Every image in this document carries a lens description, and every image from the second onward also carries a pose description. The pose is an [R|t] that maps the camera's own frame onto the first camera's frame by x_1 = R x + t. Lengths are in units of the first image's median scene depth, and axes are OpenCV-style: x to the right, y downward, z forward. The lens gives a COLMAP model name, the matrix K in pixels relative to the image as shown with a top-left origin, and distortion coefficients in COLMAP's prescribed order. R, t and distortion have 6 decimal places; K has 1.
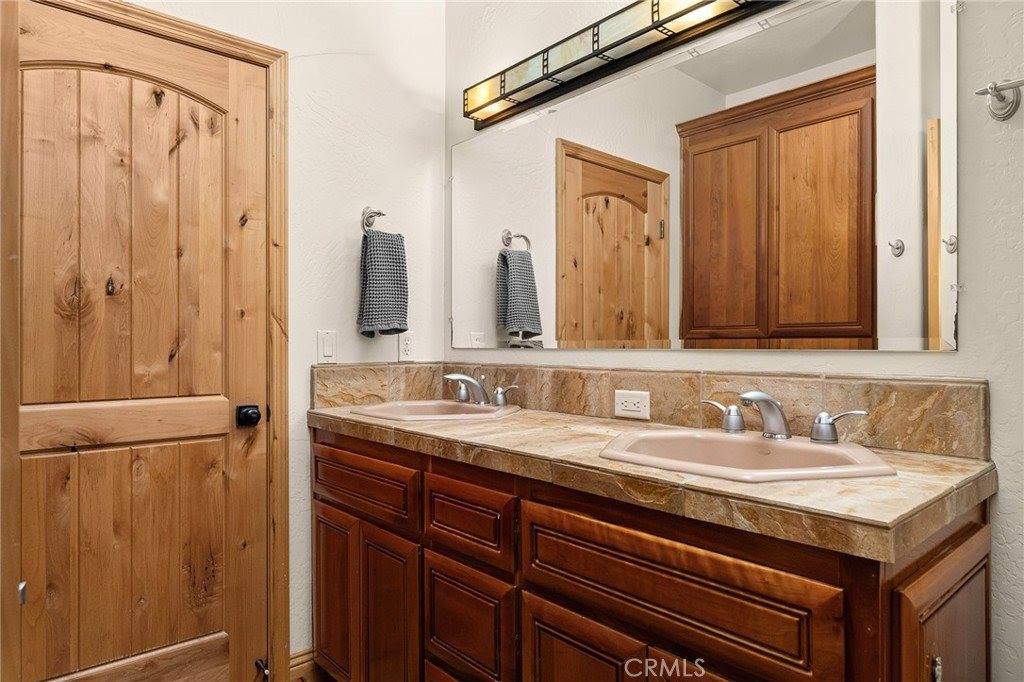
lens RADIAL K [[631.1, 0, 511.9], [0, 631.1, 341.2], [0, 0, 1]] dist [-0.008880, 0.000067]
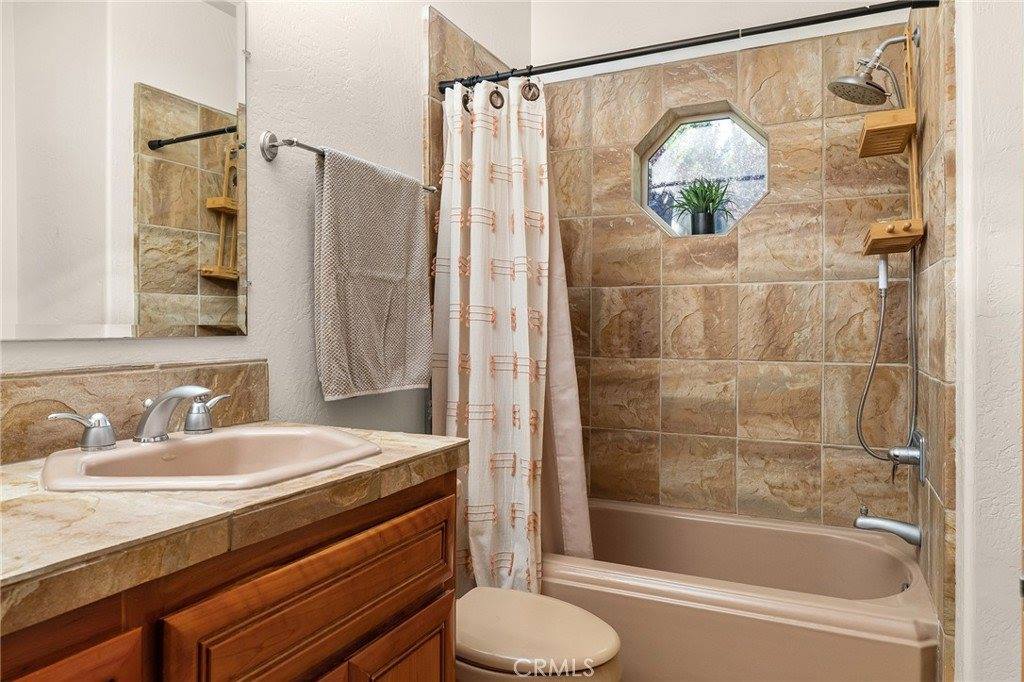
lens RADIAL K [[665.9, 0, 511.5], [0, 665.9, 337.5], [0, 0, 1]] dist [-0.008843, 0.000181]
pose [[-0.384543, -0.014753, 0.922989, -0.657416], [-0.002990, 0.999887, 0.014736, -0.002145], [-0.923102, 0.002907, -0.384544, 0.985465]]
